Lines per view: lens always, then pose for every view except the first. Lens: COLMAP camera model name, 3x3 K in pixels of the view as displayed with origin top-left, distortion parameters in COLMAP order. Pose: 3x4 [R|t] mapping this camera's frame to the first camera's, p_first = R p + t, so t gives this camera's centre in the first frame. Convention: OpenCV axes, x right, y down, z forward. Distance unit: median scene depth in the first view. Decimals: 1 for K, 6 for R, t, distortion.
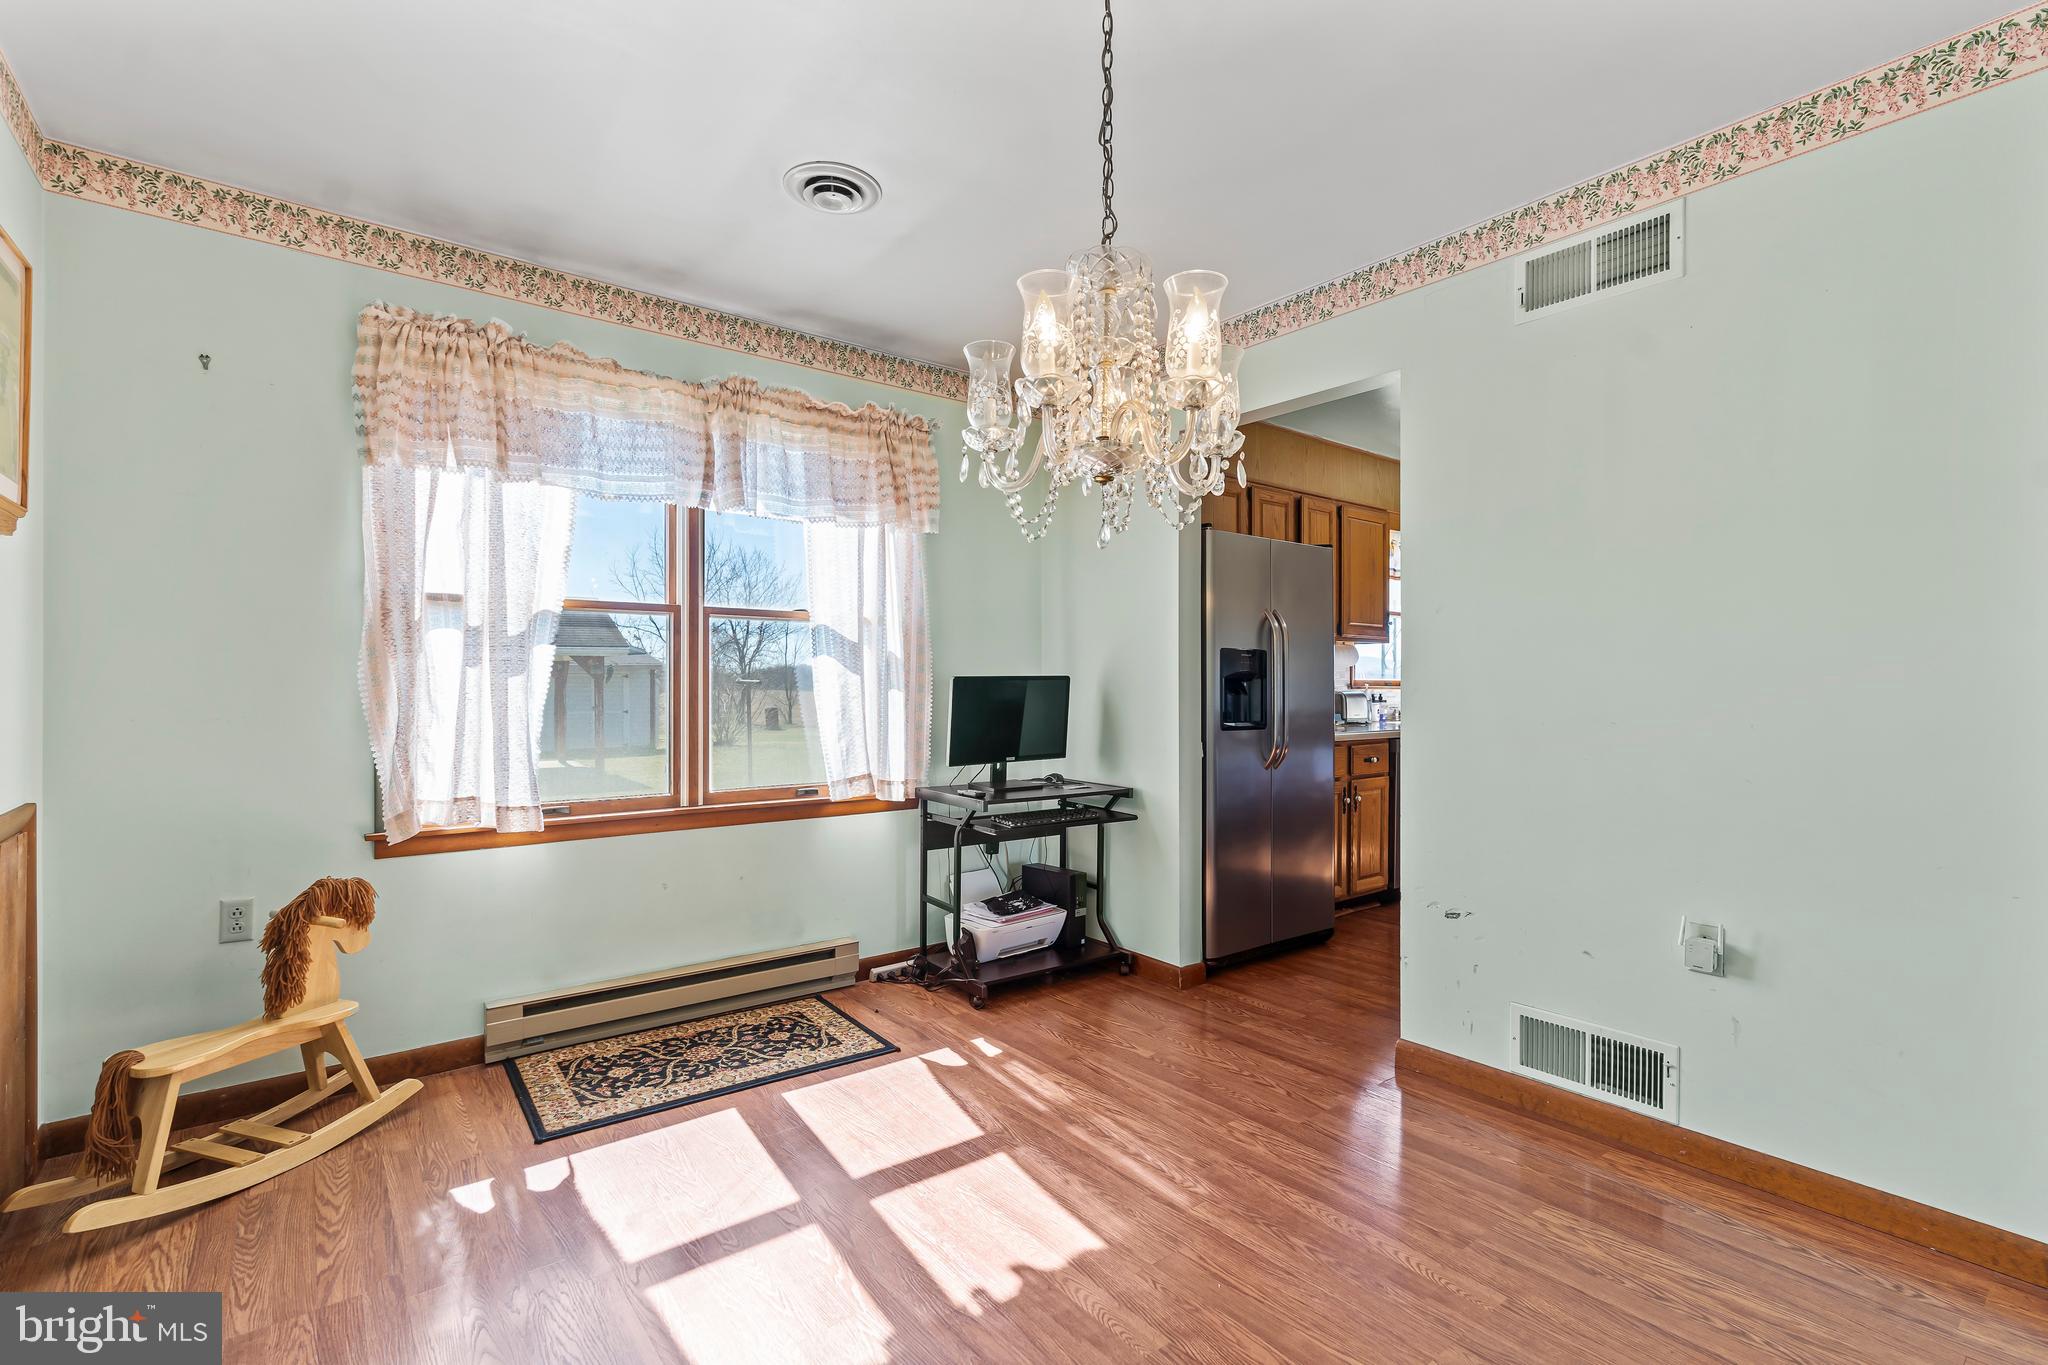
lens RADIAL K [[934.6, 0, 1025.5], [0, 934.6, 682.5], [0, 0, 1]] dist [-0.004009, 0.000950]
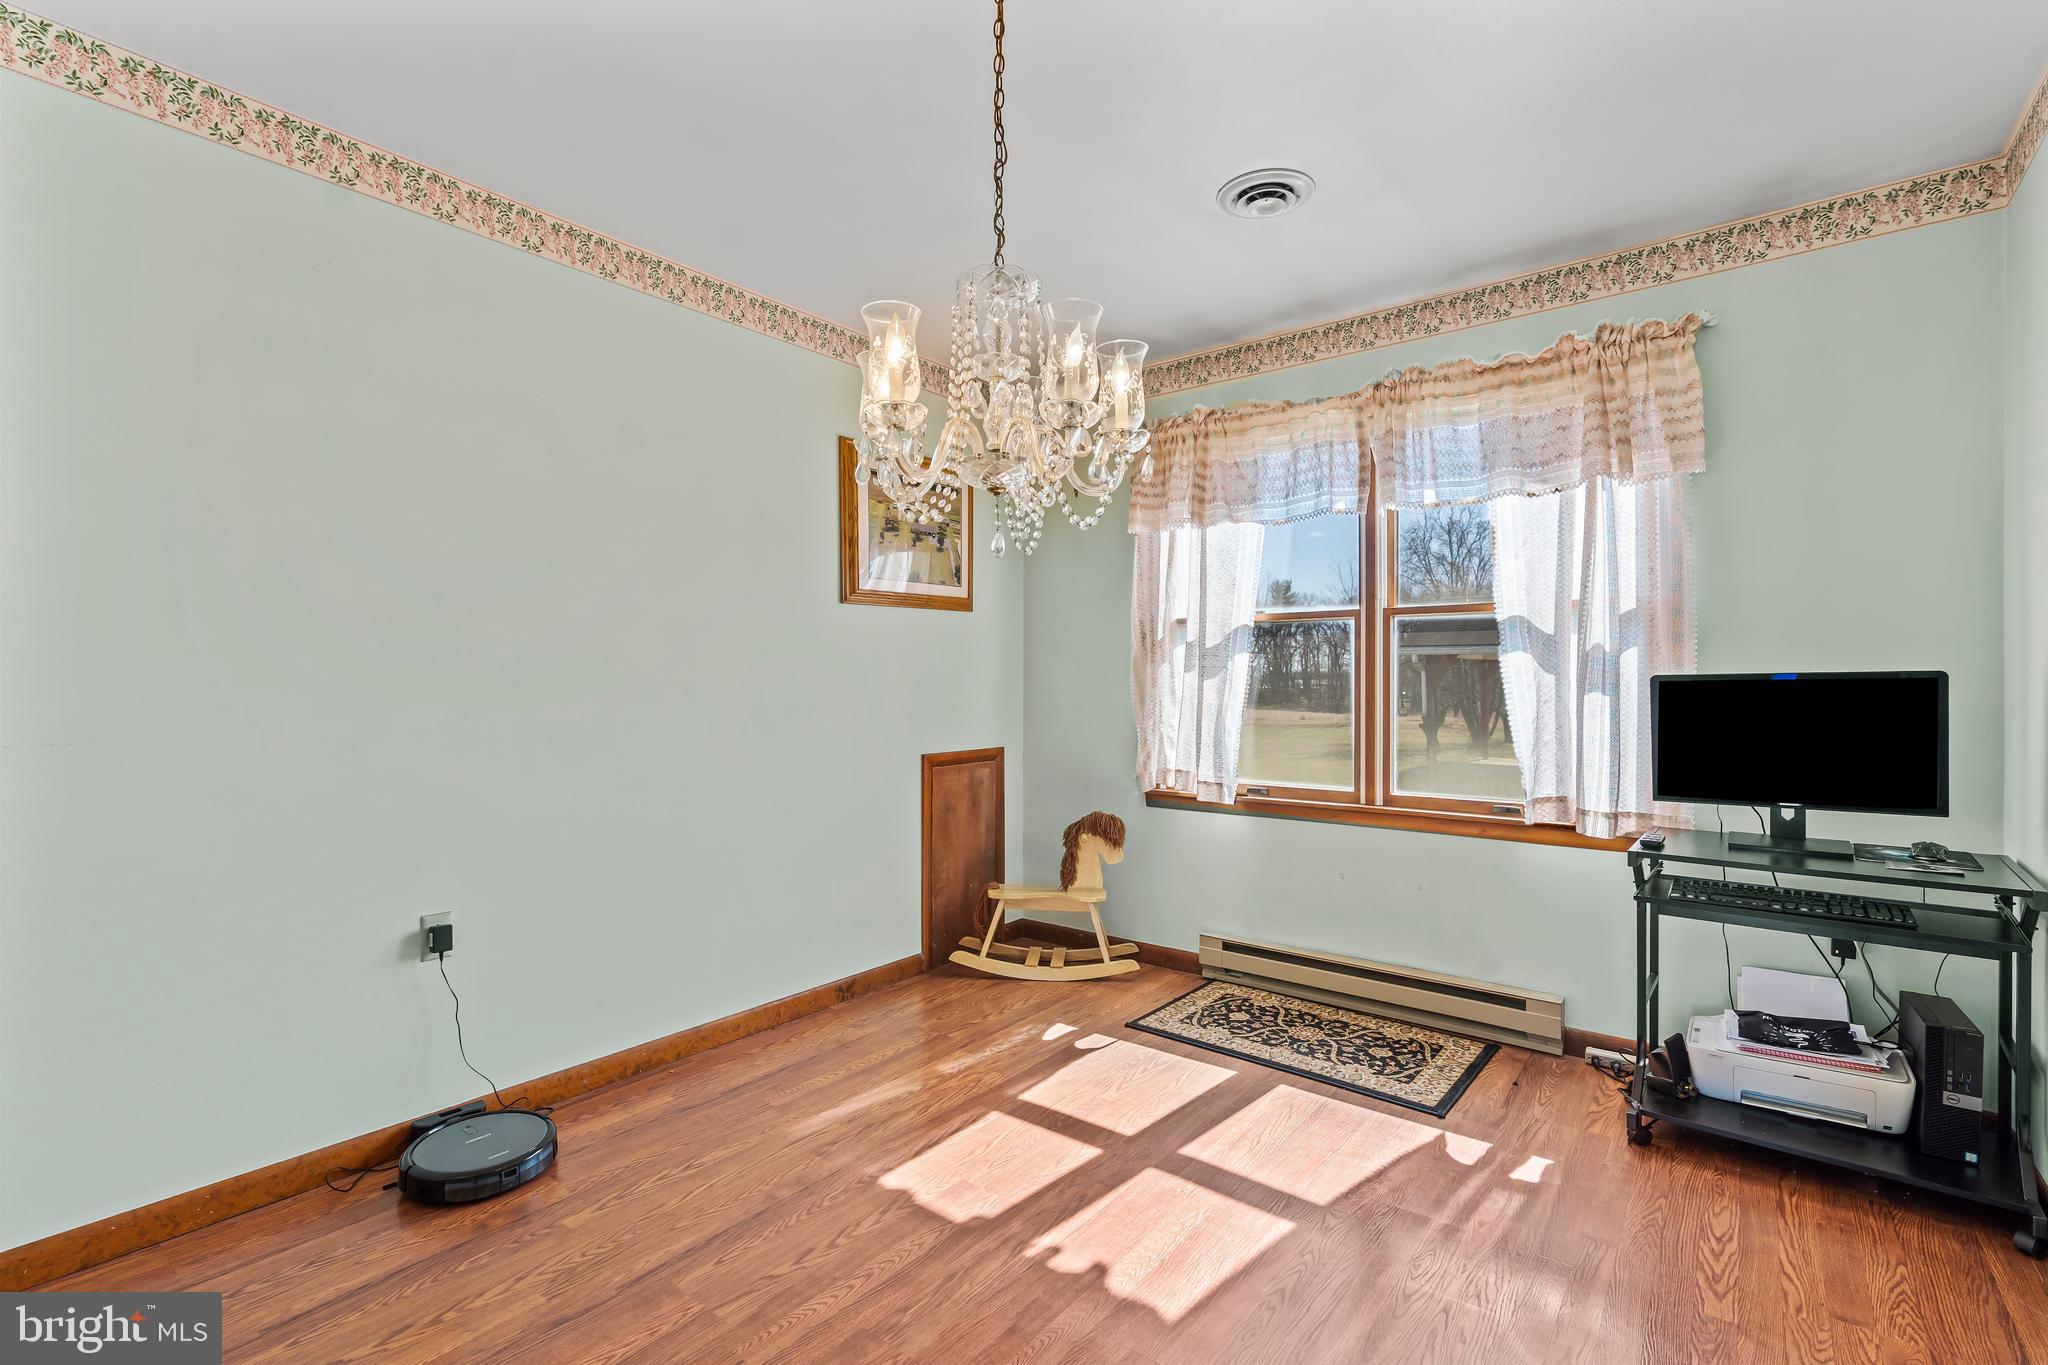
lens RADIAL K [[934.6, 0, 1025.1], [0, 934.6, 683.8], [0, 0, 1]] dist [-0.004009, 0.000950]
pose [[0.227290, 0.000380, -0.973827, 0.582795], [0.003111, 0.999995, 0.001116, -0.002819], [0.973822, -0.003283, 0.227287, 0.422882]]
